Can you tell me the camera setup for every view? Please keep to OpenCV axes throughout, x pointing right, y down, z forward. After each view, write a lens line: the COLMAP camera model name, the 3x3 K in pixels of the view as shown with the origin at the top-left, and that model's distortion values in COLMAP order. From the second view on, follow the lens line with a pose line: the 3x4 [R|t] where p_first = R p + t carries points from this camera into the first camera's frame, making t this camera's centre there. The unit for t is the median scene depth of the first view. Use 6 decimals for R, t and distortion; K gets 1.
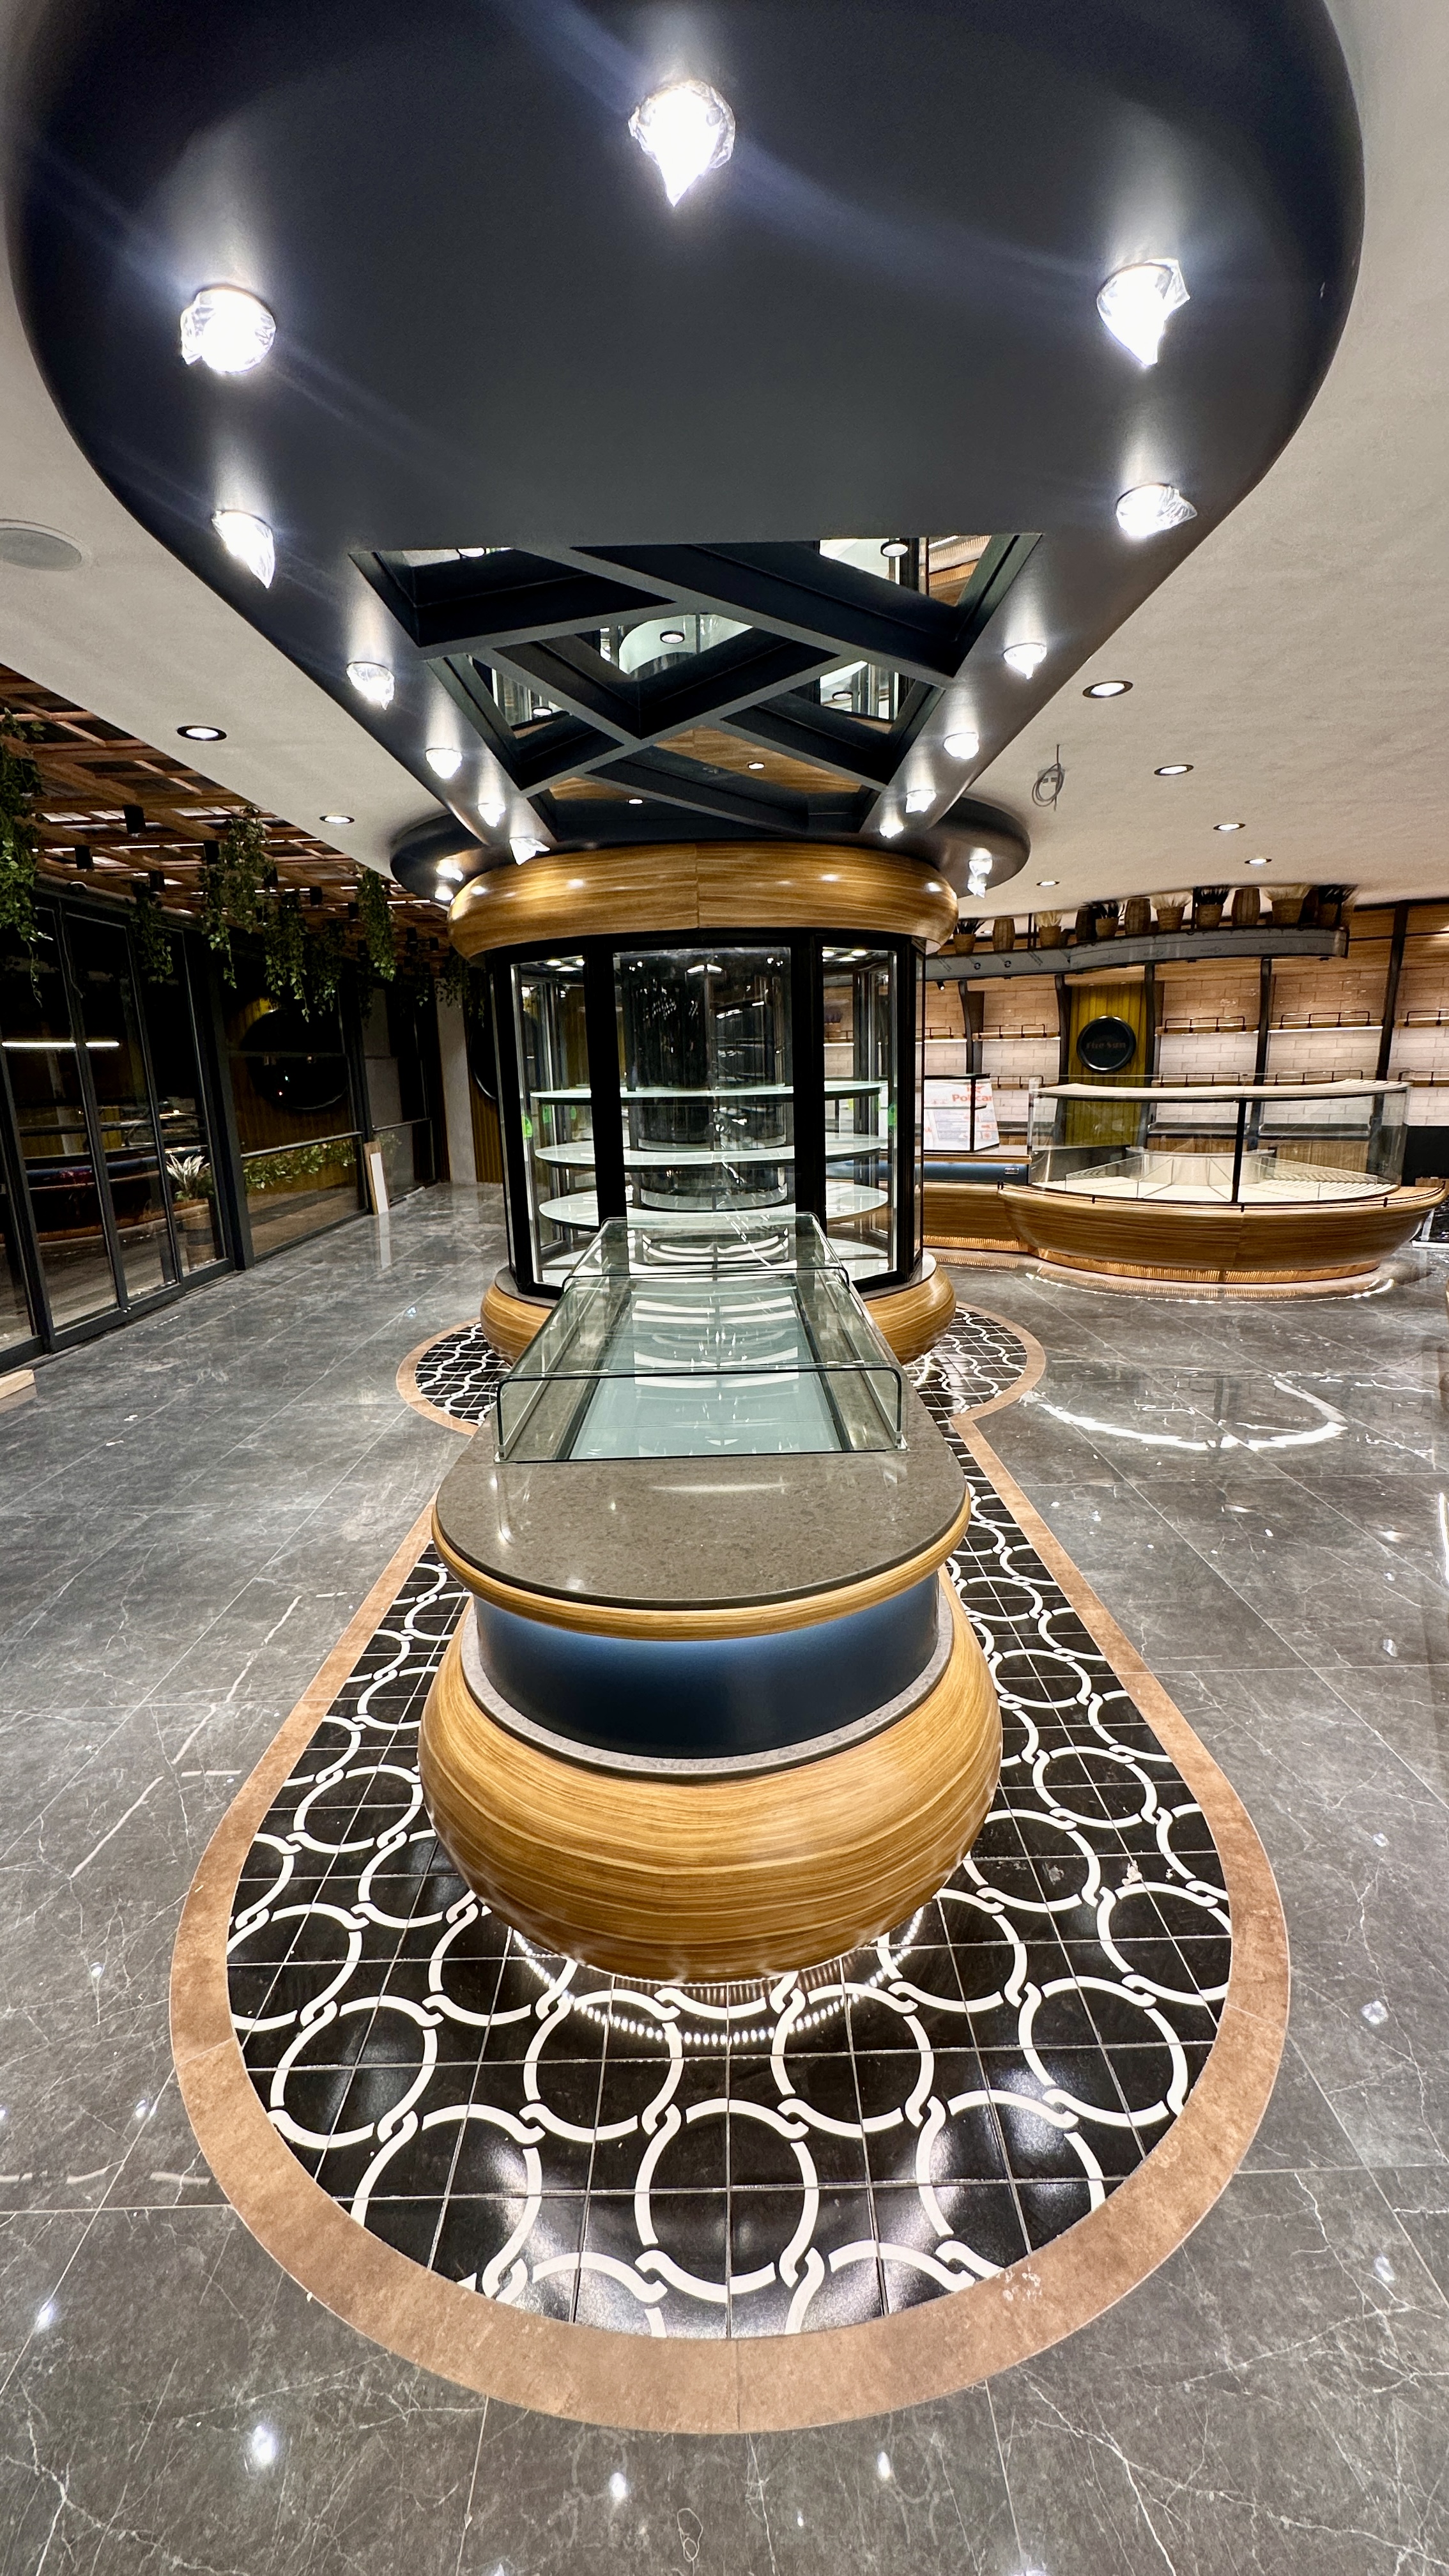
lens RADIAL K [[1030.0, 0, 727.0], [0, 1030.0, 1289.3], [0, 0, 1]] dist [-0.005696, 0.000623]
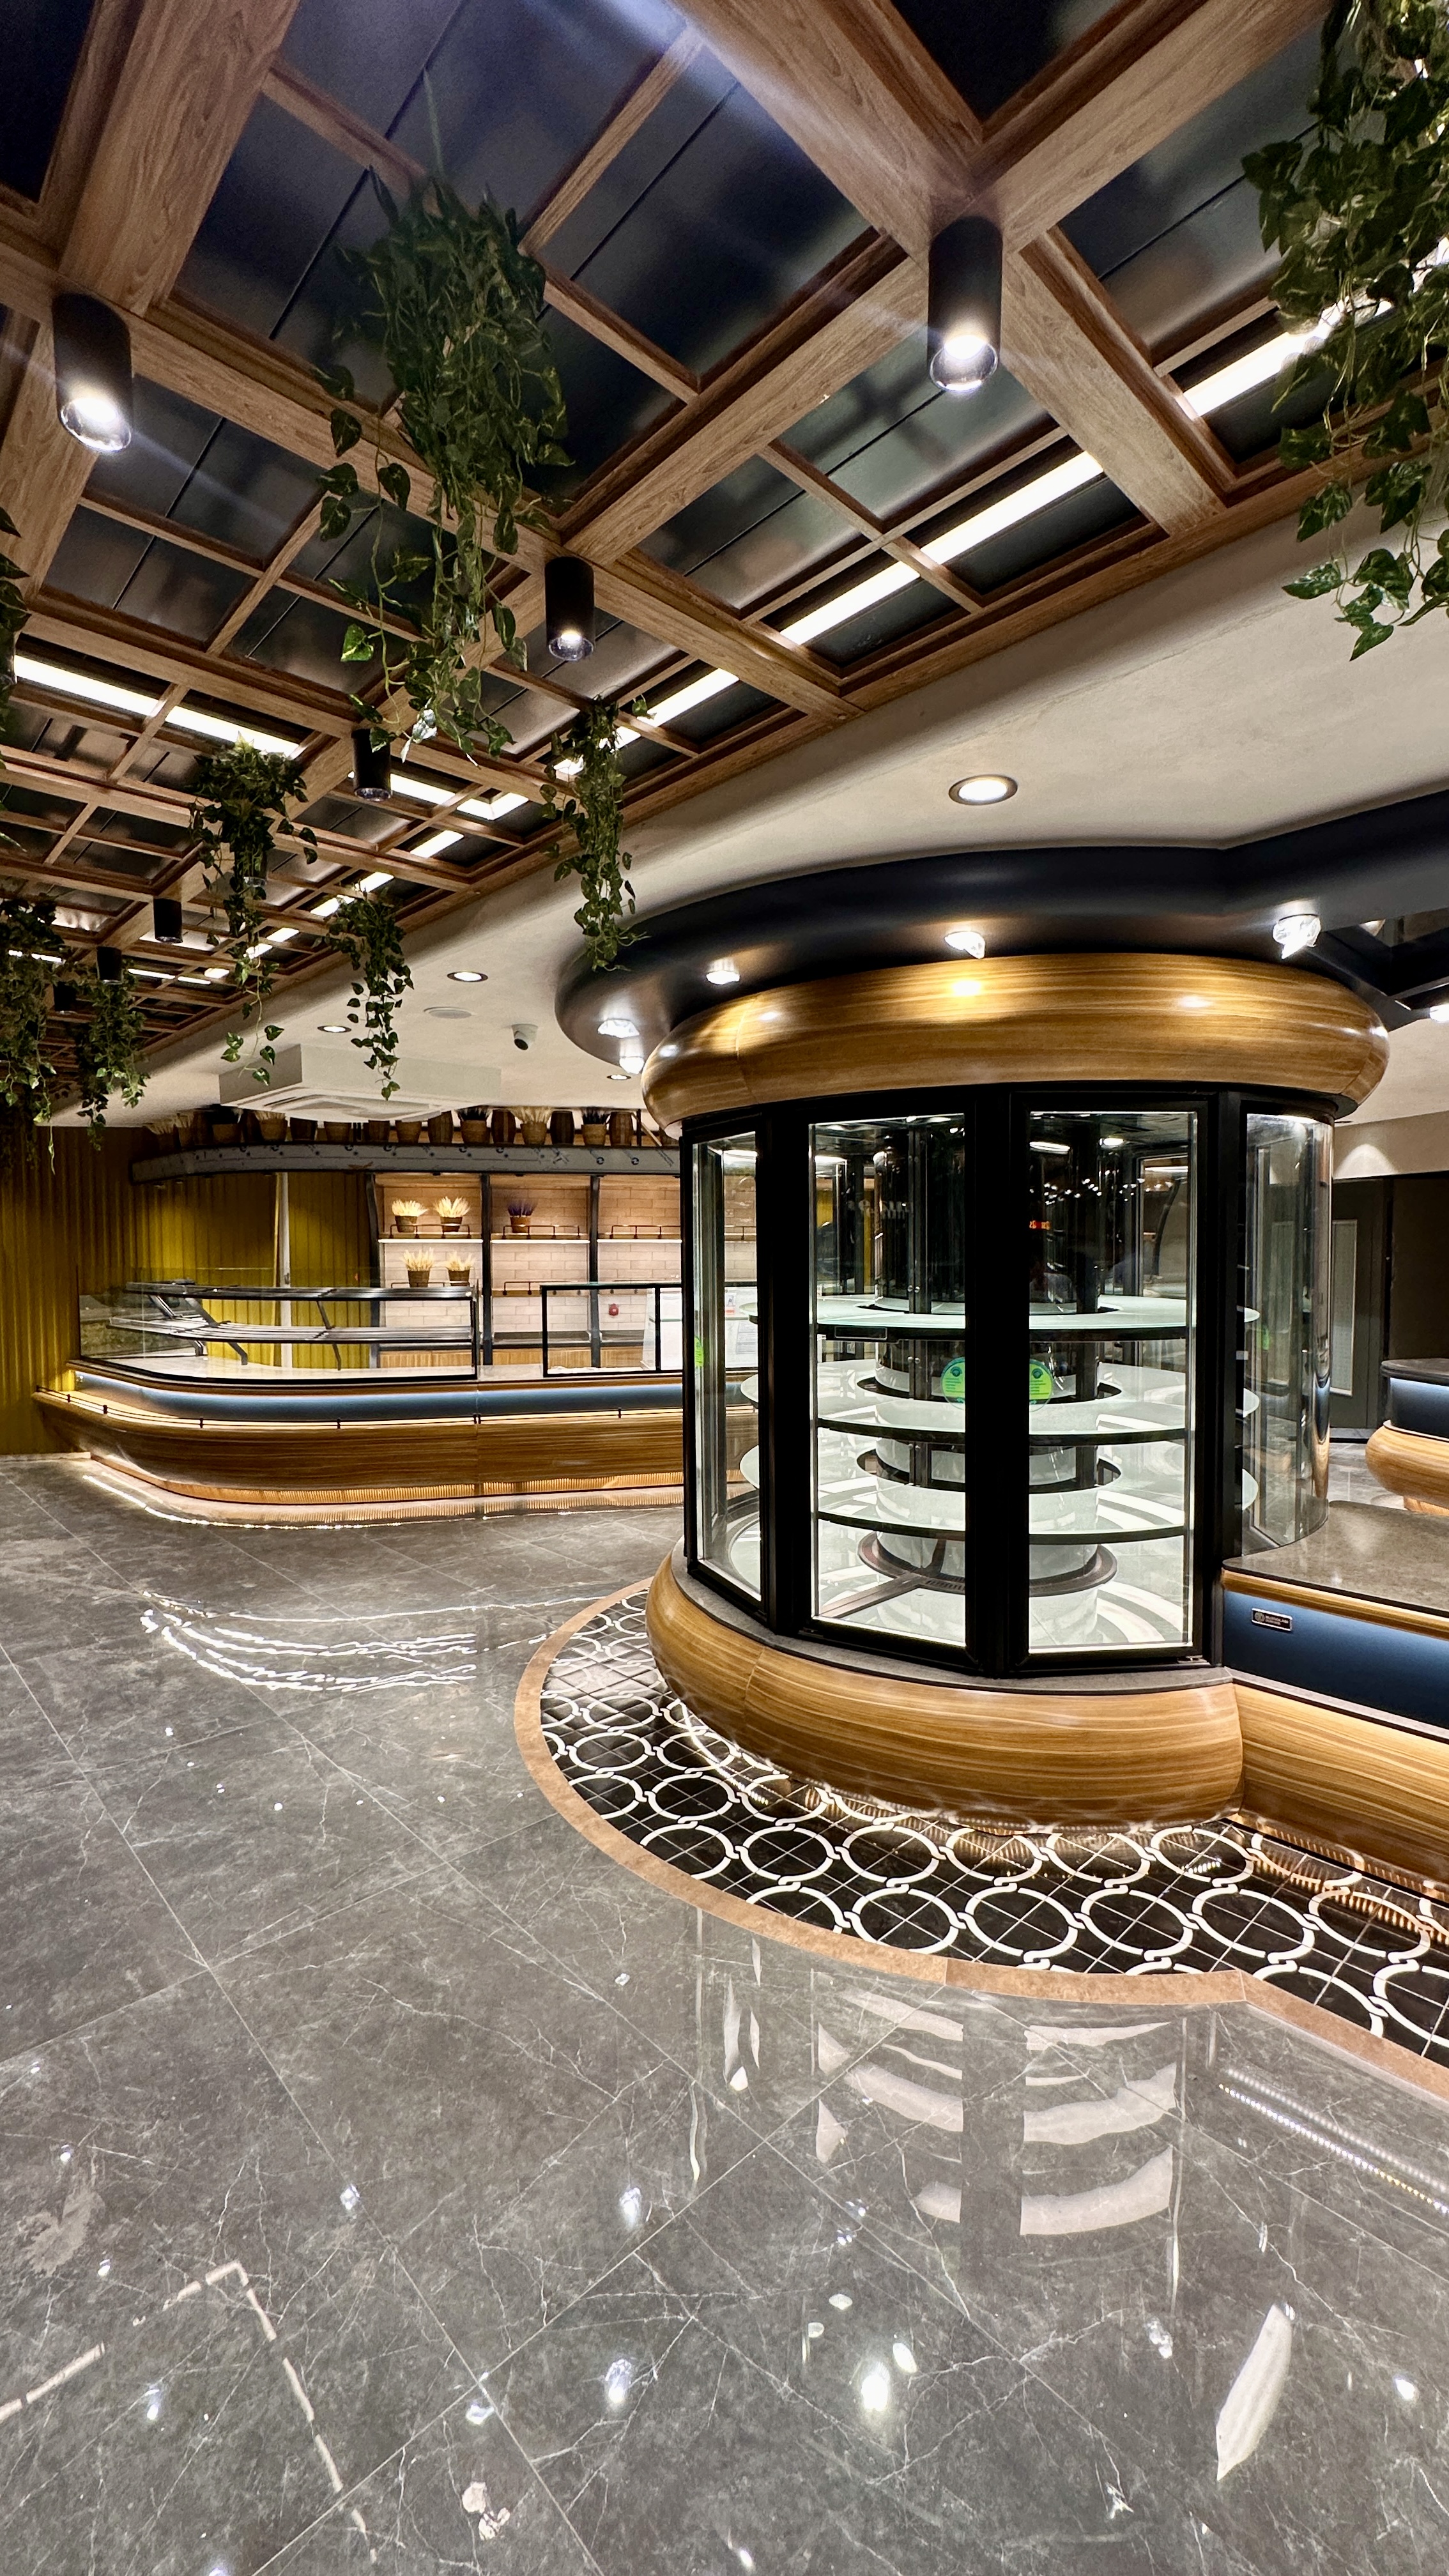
lens RADIAL K [[1033.3, 0, 727.4], [0, 1033.3, 1289.8], [0, 0, 1]] dist [-0.006083, 0.000685]
pose [[0.729334, -0.008878, 0.684100, -0.773758], [0.135347, 0.982026, -0.131552, -0.167867], [-0.670636, 0.188537, 0.717427, 0.740896]]
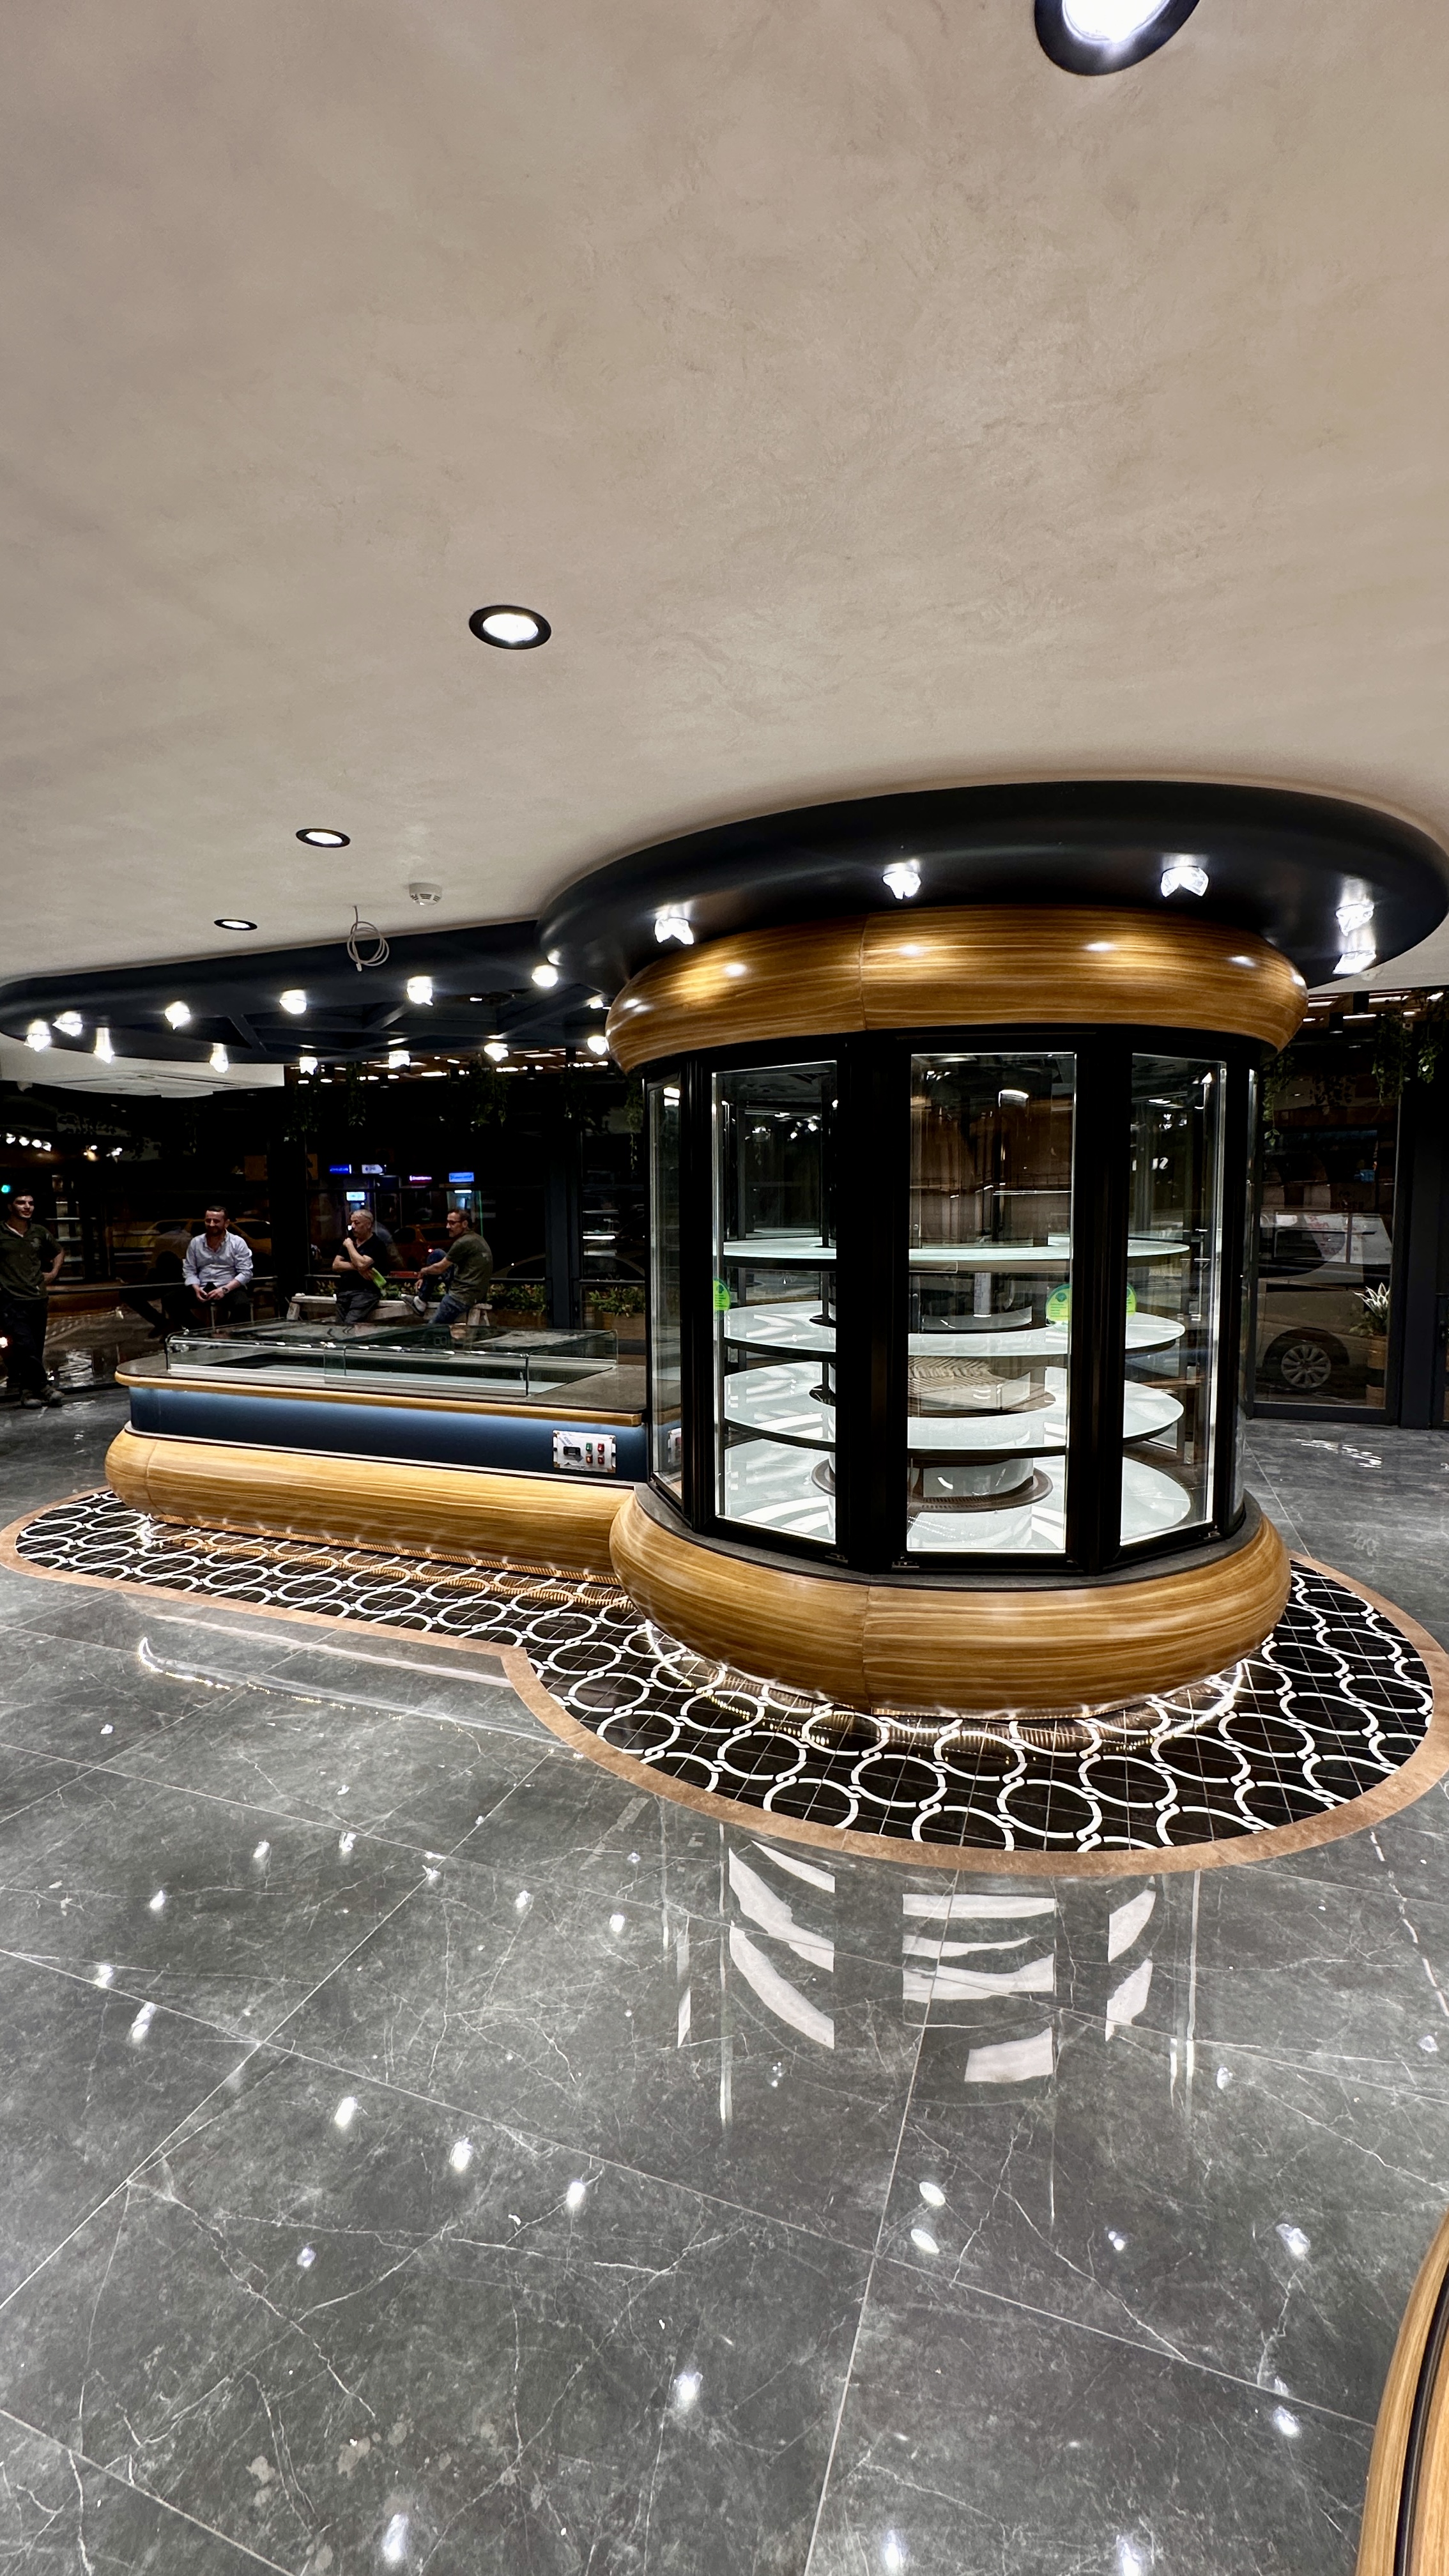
lens RADIAL K [[1030.0, 0, 727.0], [0, 1030.0, 1289.3], [0, 0, 1]] dist [-0.005696, 0.000623]
pose [[-0.352691, 0.115938, -0.928530, 0.898958], [-0.183742, 0.964396, 0.190209, -0.341856], [0.917523, 0.237695, -0.318831, 1.357047]]
